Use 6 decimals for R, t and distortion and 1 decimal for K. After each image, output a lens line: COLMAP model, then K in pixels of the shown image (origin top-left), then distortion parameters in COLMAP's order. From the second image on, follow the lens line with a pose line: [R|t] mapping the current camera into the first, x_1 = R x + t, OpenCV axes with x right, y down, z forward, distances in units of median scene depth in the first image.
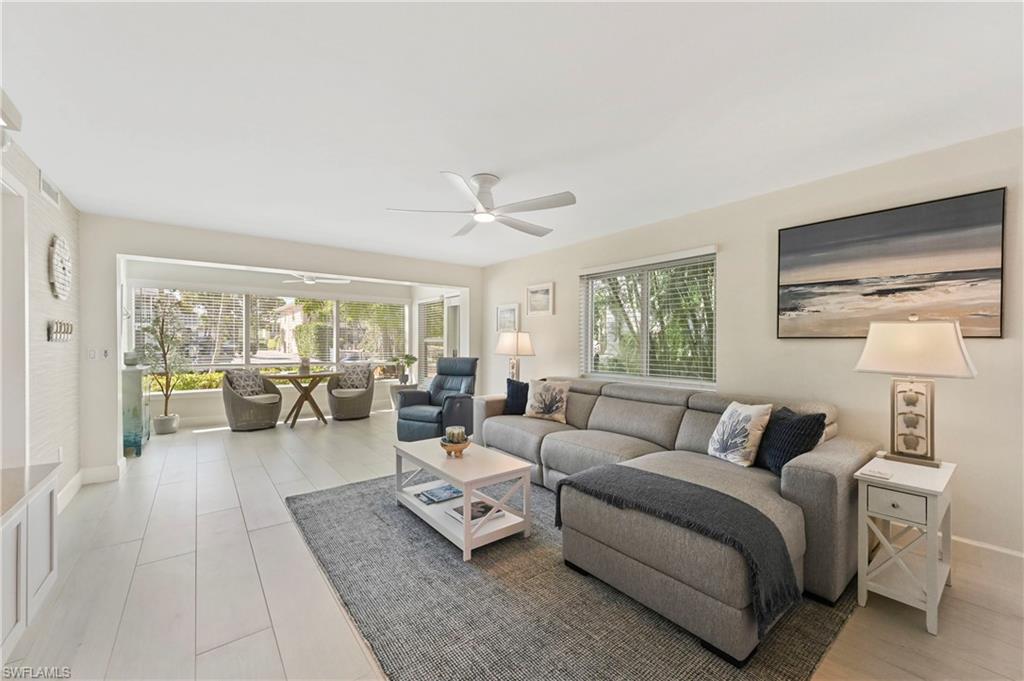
lens RADIAL K [[407.2, 0, 510.4], [0, 407.2, 343.8], [0, 0, 1]] dist [0.000101, 0.000044]
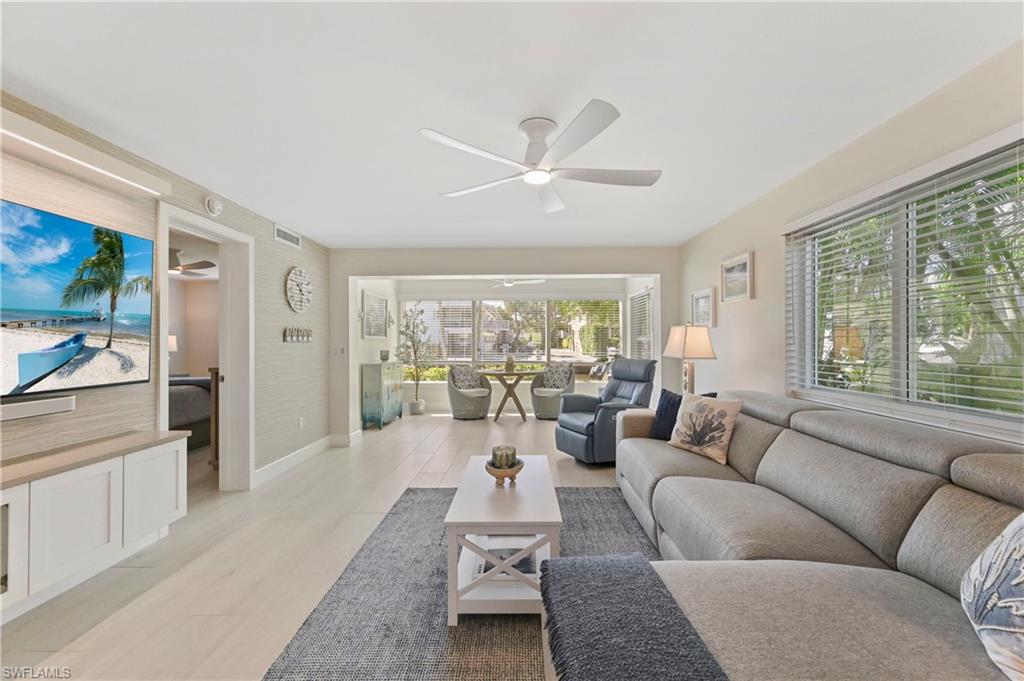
lens RADIAL K [[411.1, 0, 514.7], [0, 411.1, 337.3], [0, 0, 1]] dist [0.000345, 0.000159]
pose [[0.781066, -0.012625, -0.624321, 0.192444], [0.004238, 0.999880, -0.014917, 0.000869], [0.624435, 0.009005, 0.781025, 0.188433]]
